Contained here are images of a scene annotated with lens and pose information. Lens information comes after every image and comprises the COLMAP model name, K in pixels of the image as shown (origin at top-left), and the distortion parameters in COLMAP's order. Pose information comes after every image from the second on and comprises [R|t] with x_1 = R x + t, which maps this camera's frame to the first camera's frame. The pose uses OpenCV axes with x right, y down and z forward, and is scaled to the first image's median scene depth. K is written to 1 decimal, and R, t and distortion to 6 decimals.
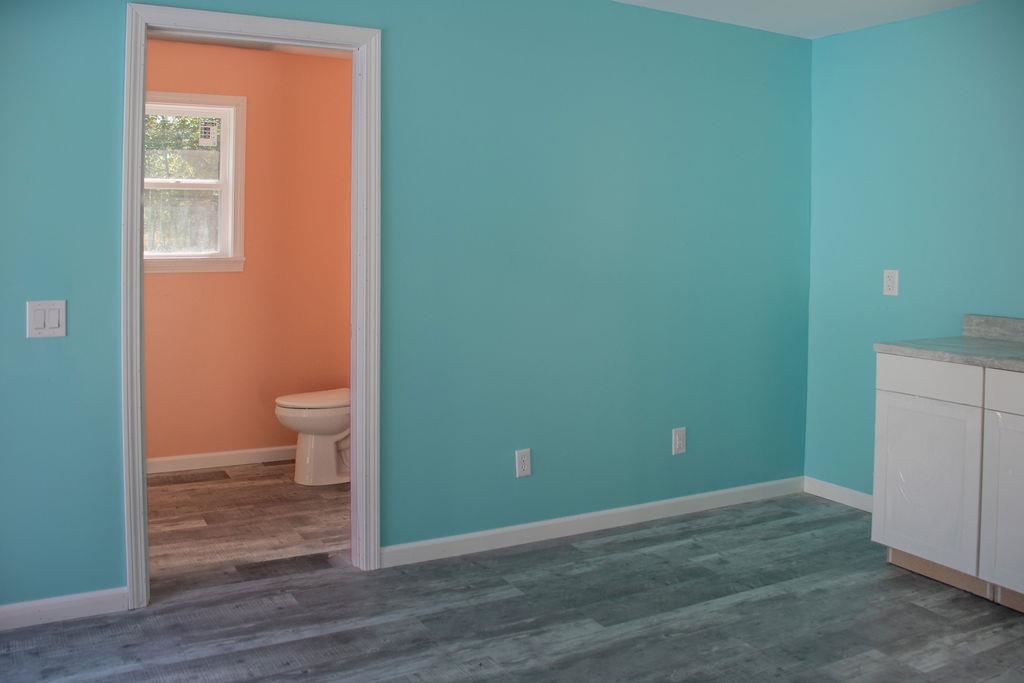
lens RADIAL K [[864.5, 0, 512.0], [0, 864.5, 341.5], [0, 0, 1]] dist [-0.088632, 0.006877]
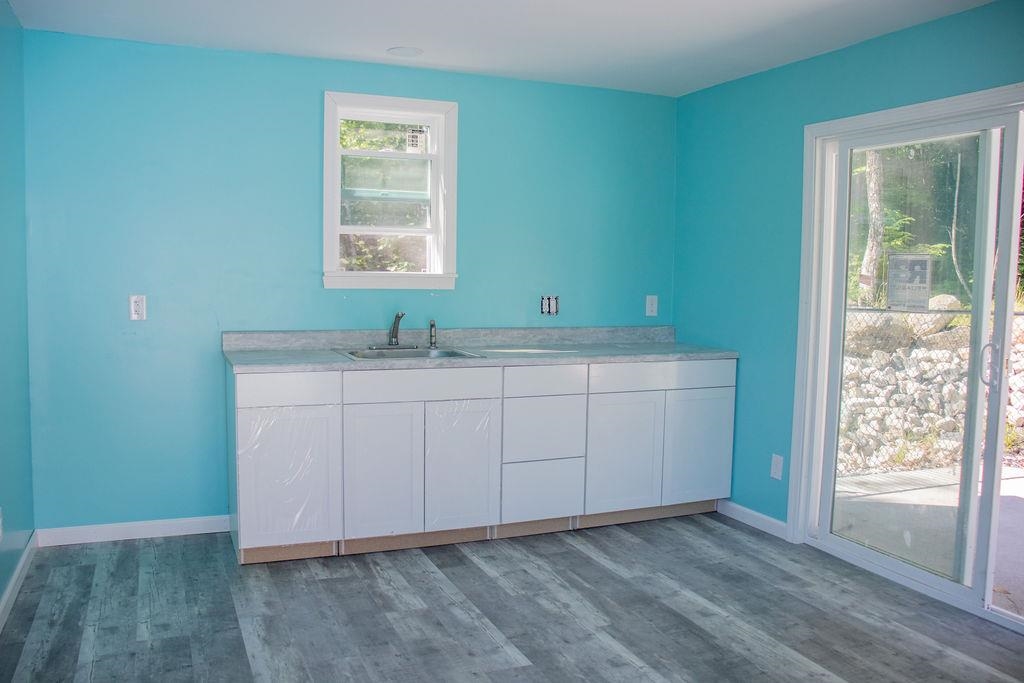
lens RADIAL K [[864.5, 0, 512.0], [0, 864.5, 341.5], [0, 0, 1]] dist [-0.088632, 0.006877]
pose [[0.099001, -0.100131, 0.990037, -0.632864], [0.083034, 0.992286, 0.092055, -0.103081], [-0.991617, 0.073093, 0.106551, 0.574616]]
